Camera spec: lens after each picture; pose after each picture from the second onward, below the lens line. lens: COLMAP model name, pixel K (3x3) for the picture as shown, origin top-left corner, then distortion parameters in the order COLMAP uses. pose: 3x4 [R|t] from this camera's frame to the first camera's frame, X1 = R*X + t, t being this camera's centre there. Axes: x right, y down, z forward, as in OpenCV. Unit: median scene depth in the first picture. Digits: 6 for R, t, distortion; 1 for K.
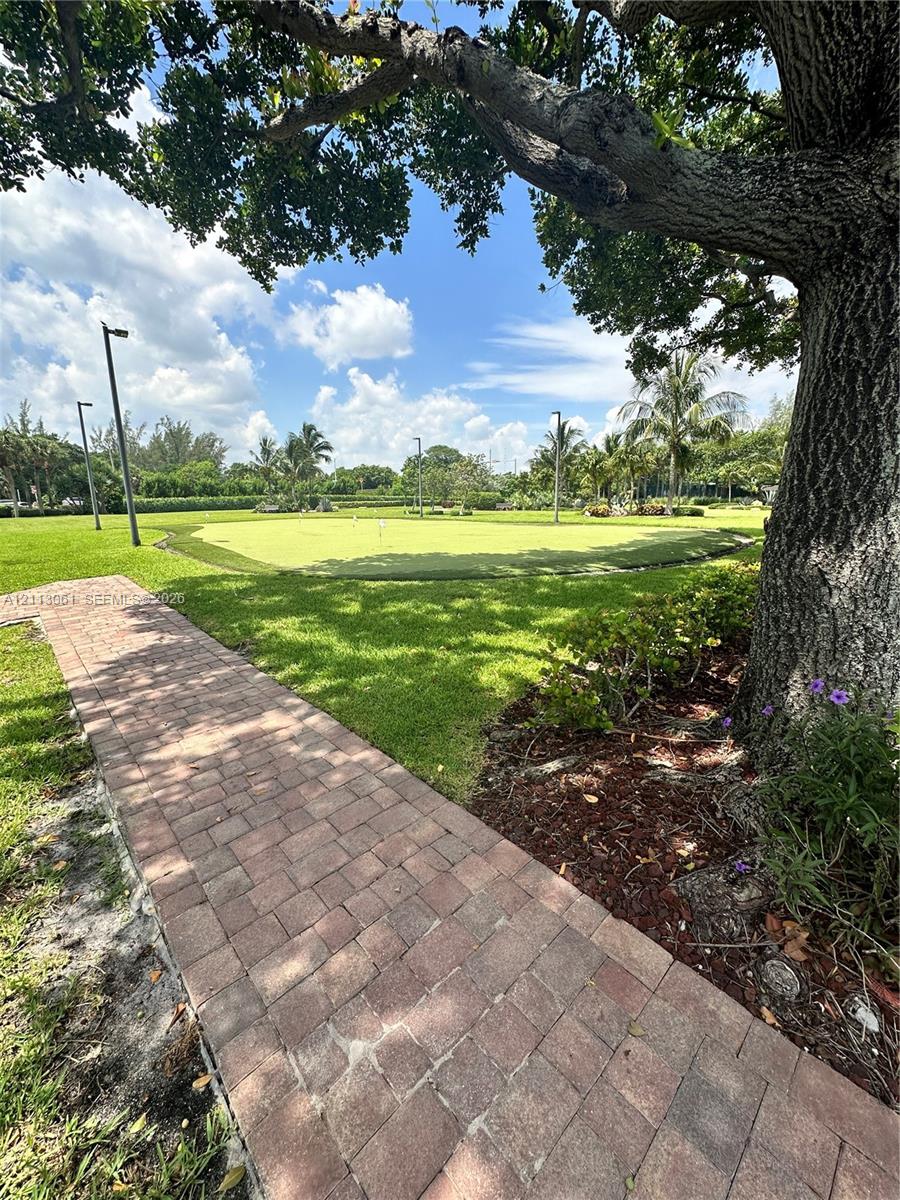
lens RADIAL K [[477.9, 0, 451.0], [0, 477.9, 601.3], [0, 0, 1]] dist [0.002147, -0.000013]
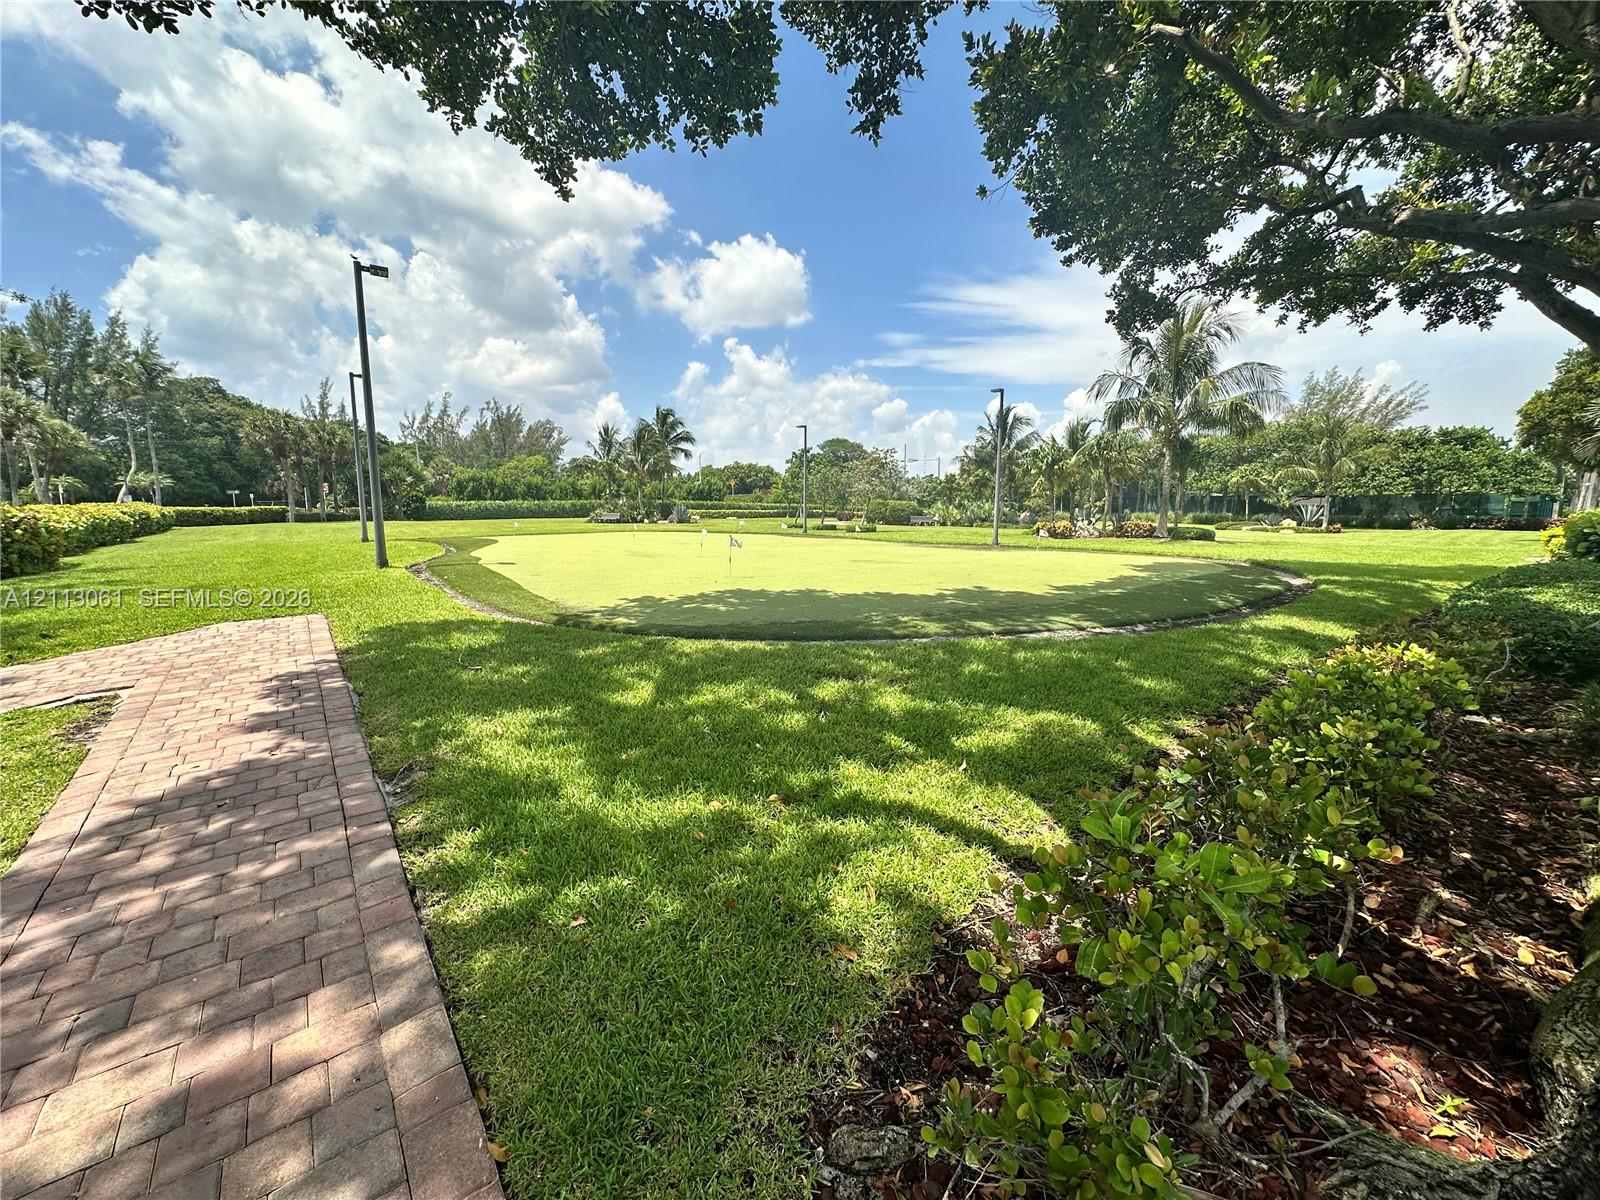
lens RADIAL K [[637.1, 0, 801.8], [0, 637.1, 601.4], [0, 0, 1]] dist [0.002147, -0.000013]
pose [[0.996677, 0.029067, -0.076097, 0.029132], [-0.034012, 0.997337, -0.064514, -0.034904], [0.074019, 0.066888, 0.995011, 0.159106]]
